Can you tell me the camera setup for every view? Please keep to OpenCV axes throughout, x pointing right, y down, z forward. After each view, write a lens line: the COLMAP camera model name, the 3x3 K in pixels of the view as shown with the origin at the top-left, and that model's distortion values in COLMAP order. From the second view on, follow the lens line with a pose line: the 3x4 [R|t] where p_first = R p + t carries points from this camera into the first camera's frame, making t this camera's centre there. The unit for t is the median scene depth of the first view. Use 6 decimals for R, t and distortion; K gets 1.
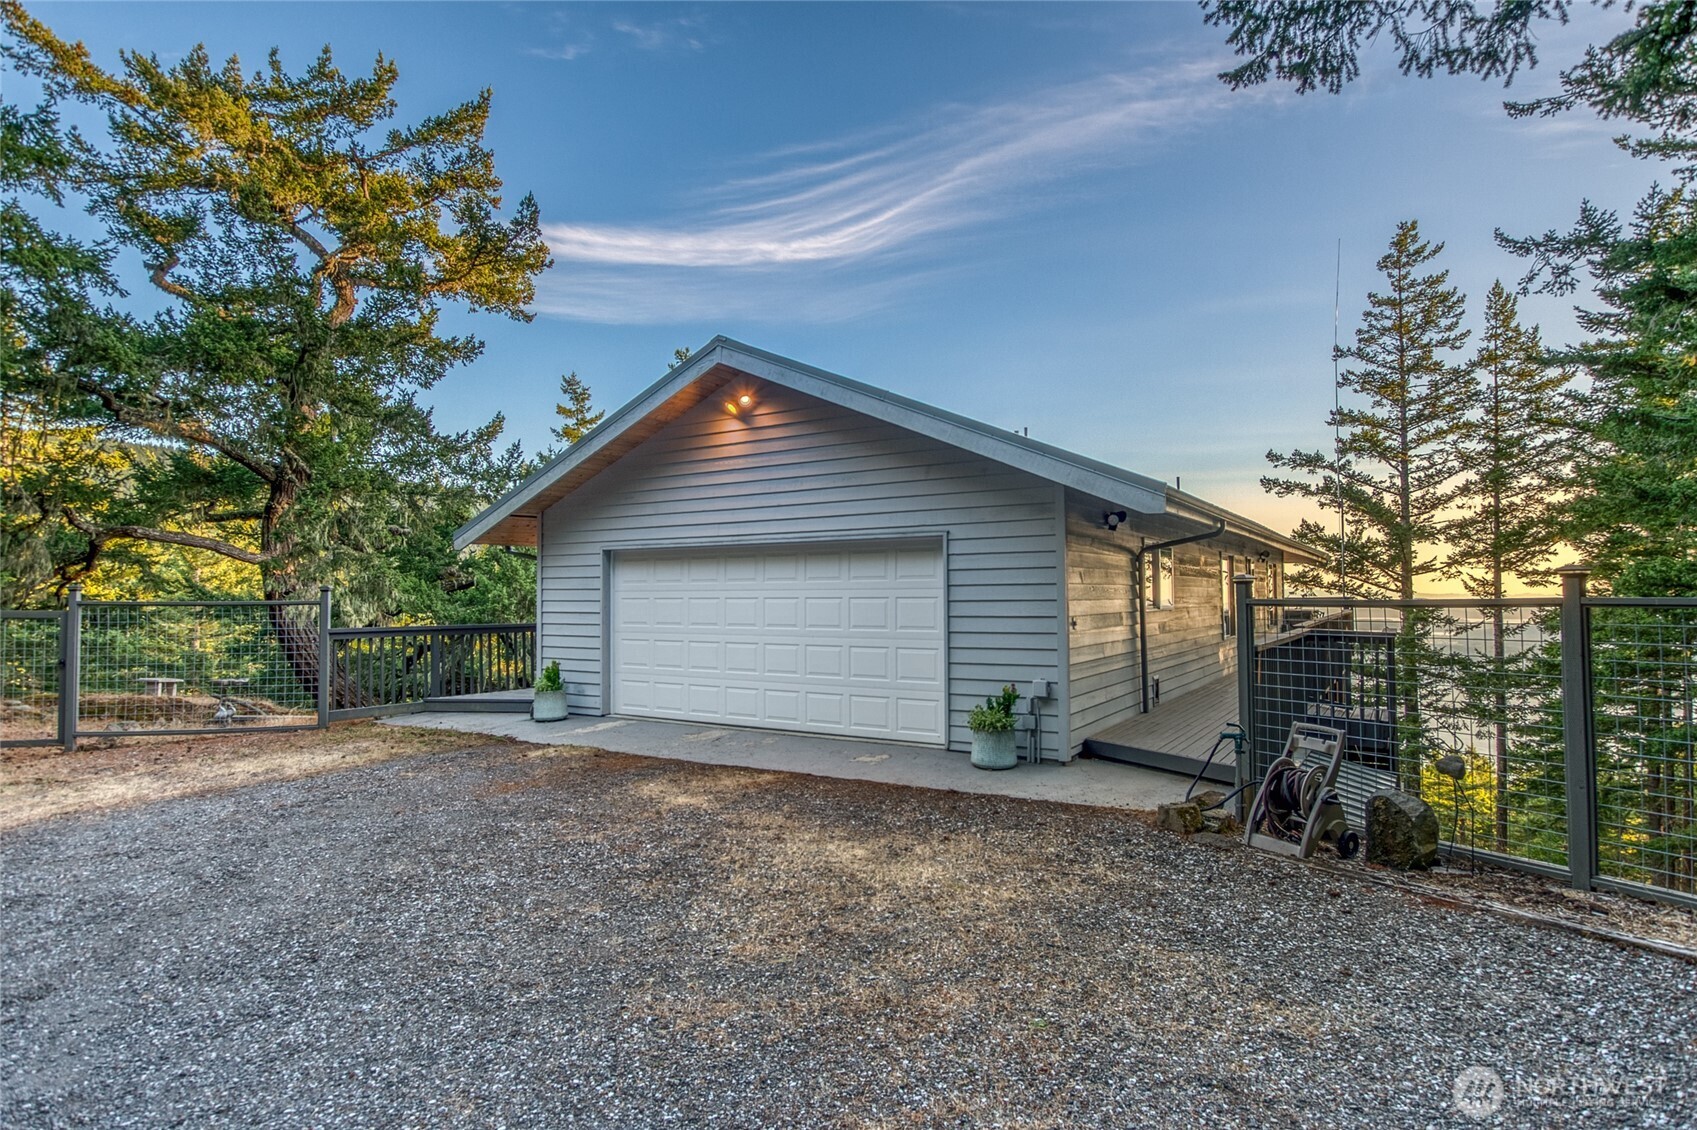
lens RADIAL K [[906.4, 0, 849.1], [0, 906.4, 578.1], [0, 0, 1]] dist [-0.007706, 0.000080]
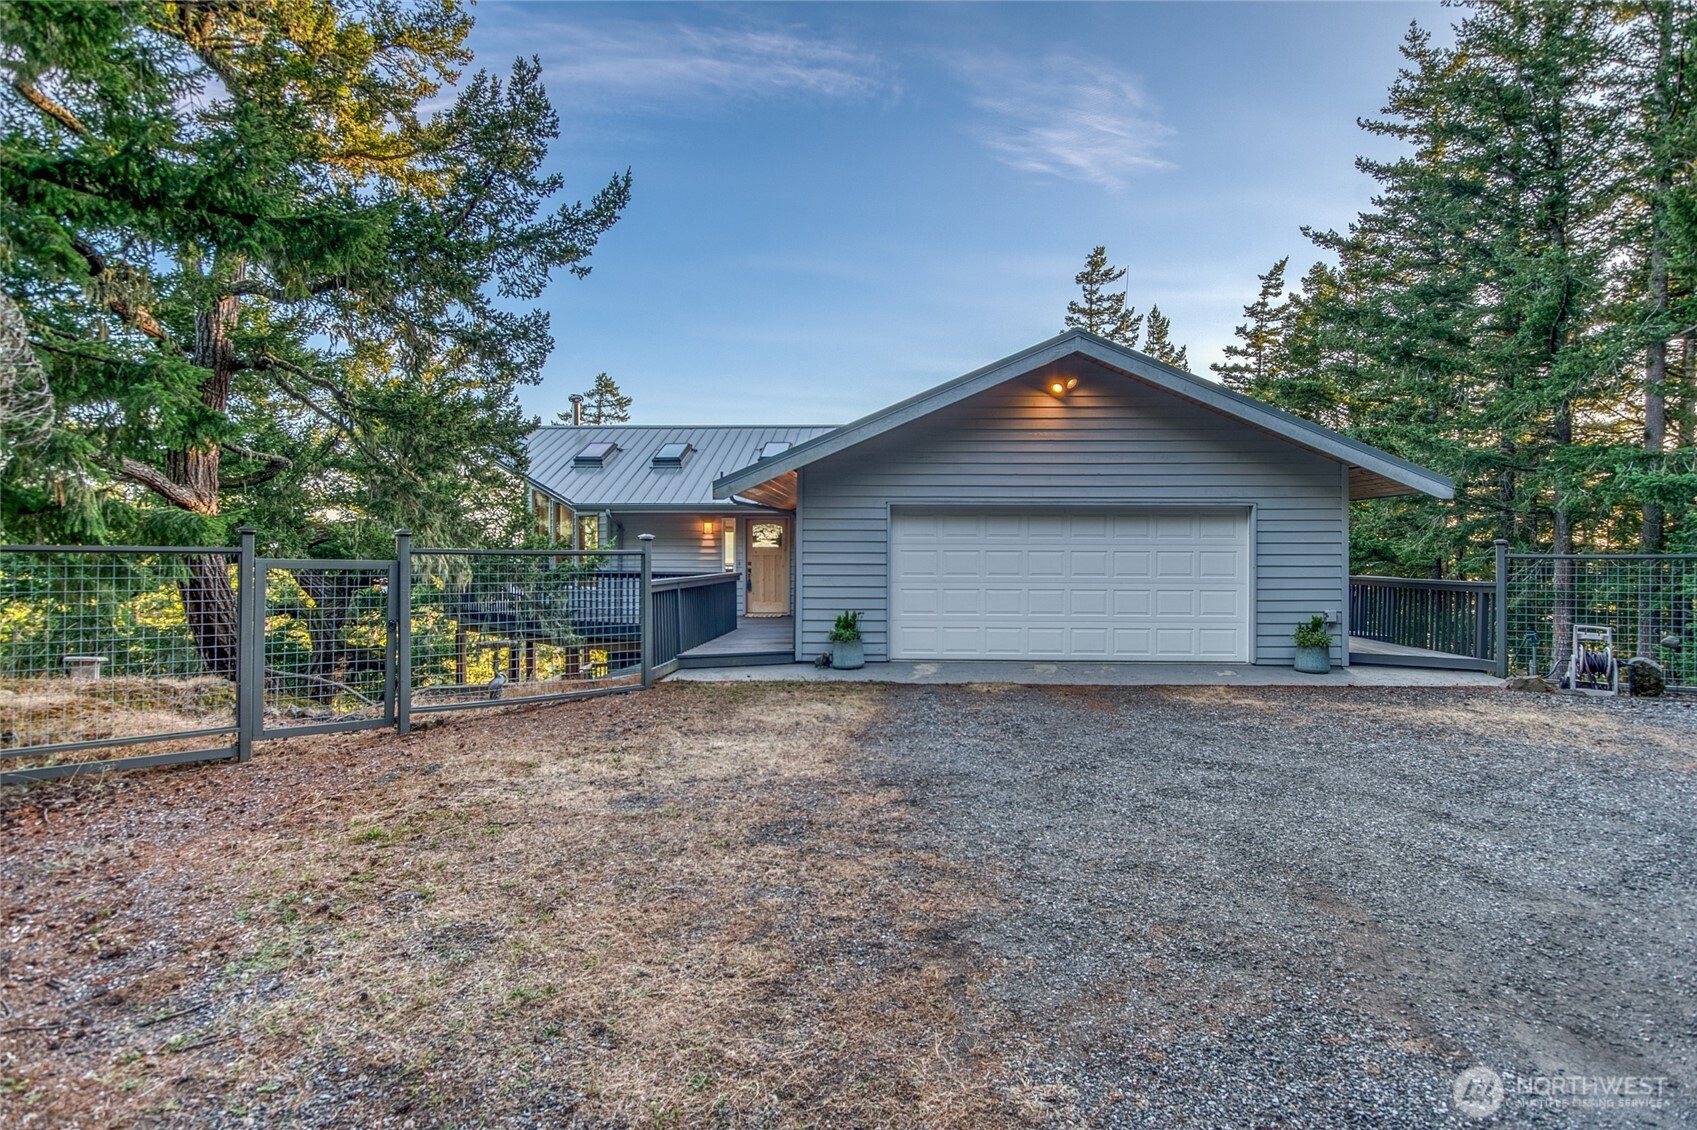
lens RADIAL K [[931.7, 0, 848.3], [0, 931.7, 559.9], [0, 0, 1]] dist [-0.035695, 0.000242]
pose [[0.889483, -0.001549, 0.456965, -0.898814], [-0.012894, 0.999511, 0.028486, 0.001968], [-0.456785, -0.031230, 0.889029, 0.053511]]
